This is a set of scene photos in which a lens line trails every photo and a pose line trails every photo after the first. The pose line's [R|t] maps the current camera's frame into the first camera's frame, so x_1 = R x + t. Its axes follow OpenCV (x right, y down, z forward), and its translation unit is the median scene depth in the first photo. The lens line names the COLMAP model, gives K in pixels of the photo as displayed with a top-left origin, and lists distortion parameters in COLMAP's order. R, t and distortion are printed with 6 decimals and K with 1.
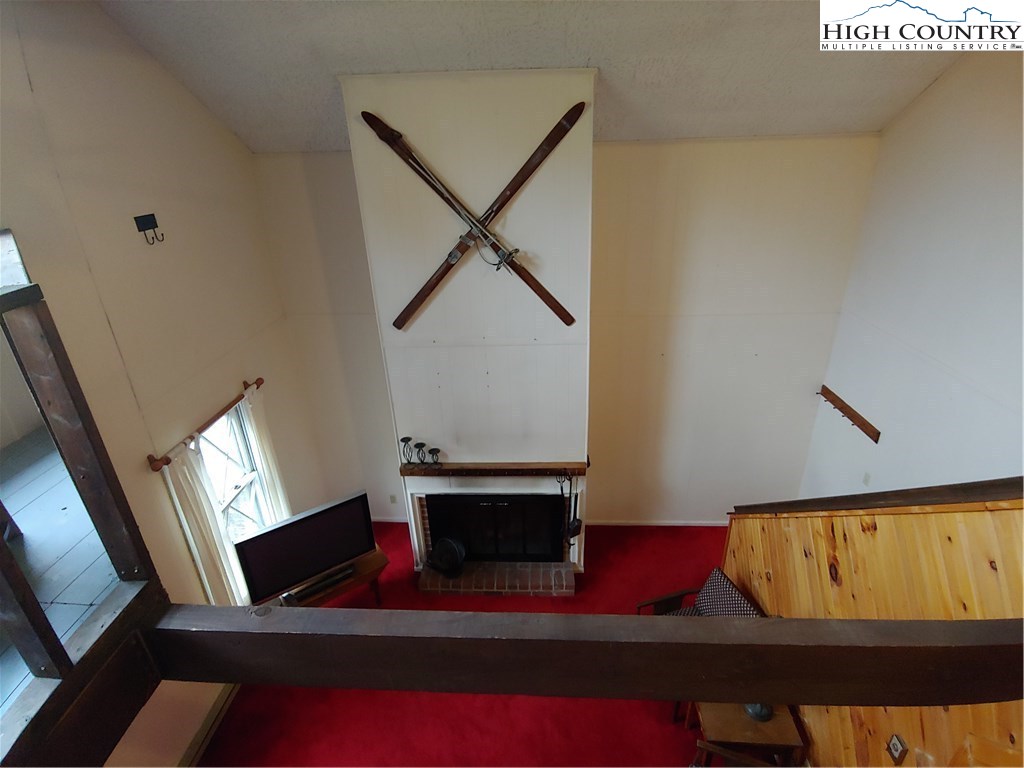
lens RADIAL K [[515.0, 0, 512.9], [0, 515.0, 380.2], [0, 0, 1]] dist [-0.010147, -0.003911]
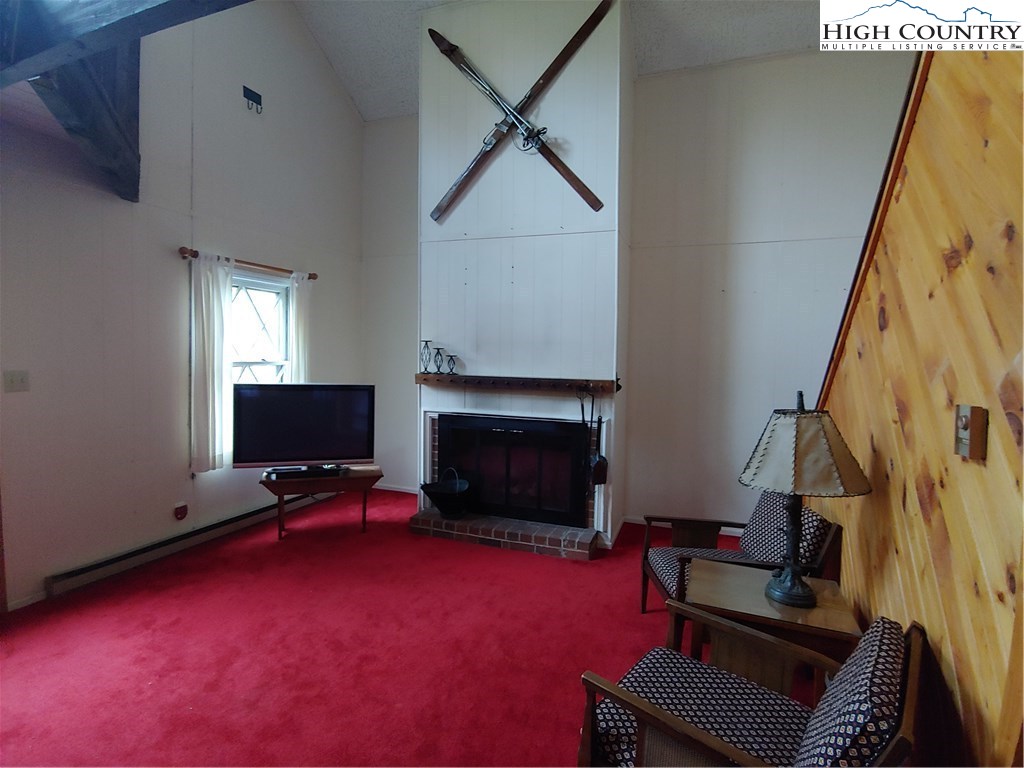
lens RADIAL K [[515.0, 0, 511.4], [0, 515.0, 381.8], [0, 0, 1]] dist [-0.010147, -0.003911]
pose [[0.951143, 0.063291, -0.302193, 0.250413], [-0.170288, 0.923971, -0.342461, 0.507399], [0.257543, 0.377190, 0.889607, 0.214583]]
